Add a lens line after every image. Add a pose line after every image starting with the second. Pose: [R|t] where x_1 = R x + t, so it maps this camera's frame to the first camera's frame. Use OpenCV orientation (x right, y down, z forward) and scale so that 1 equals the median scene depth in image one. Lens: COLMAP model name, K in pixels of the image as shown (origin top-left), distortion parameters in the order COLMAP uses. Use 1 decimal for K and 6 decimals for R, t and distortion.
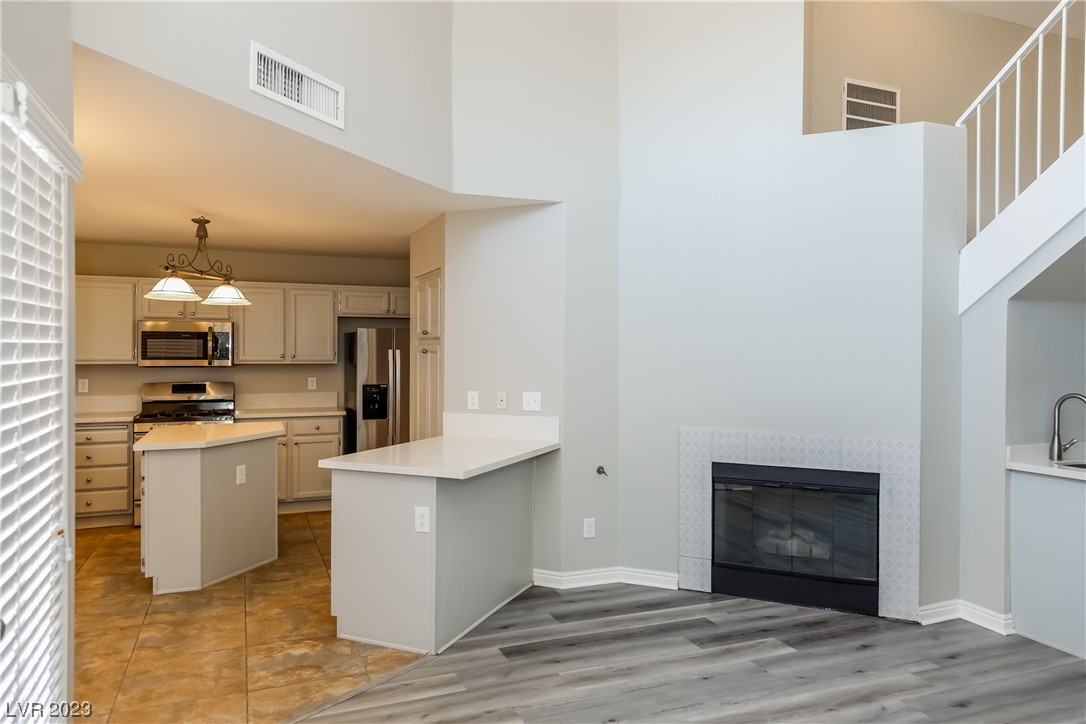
lens RADIAL K [[725.3, 0, 551.3], [0, 725.3, 358.4], [0, 0, 1]] dist [0.016564, 0.002965]
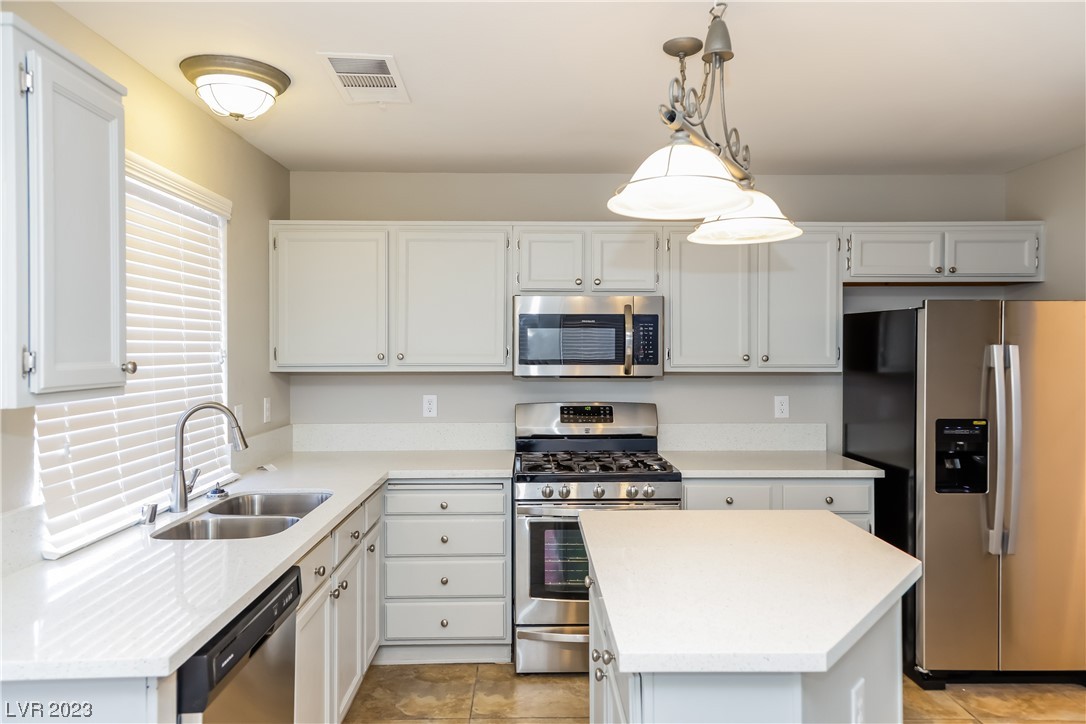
lens RADIAL K [[725.3, 0, 538.9], [0, 725.3, 358.1], [0, 0, 1]] dist [0.016564, 0.002965]
pose [[0.928683, 0.003961, -0.370852, -0.326095], [-0.001905, 0.999981, 0.005911, -0.006168], [0.370869, -0.004783, 0.928673, 0.463577]]
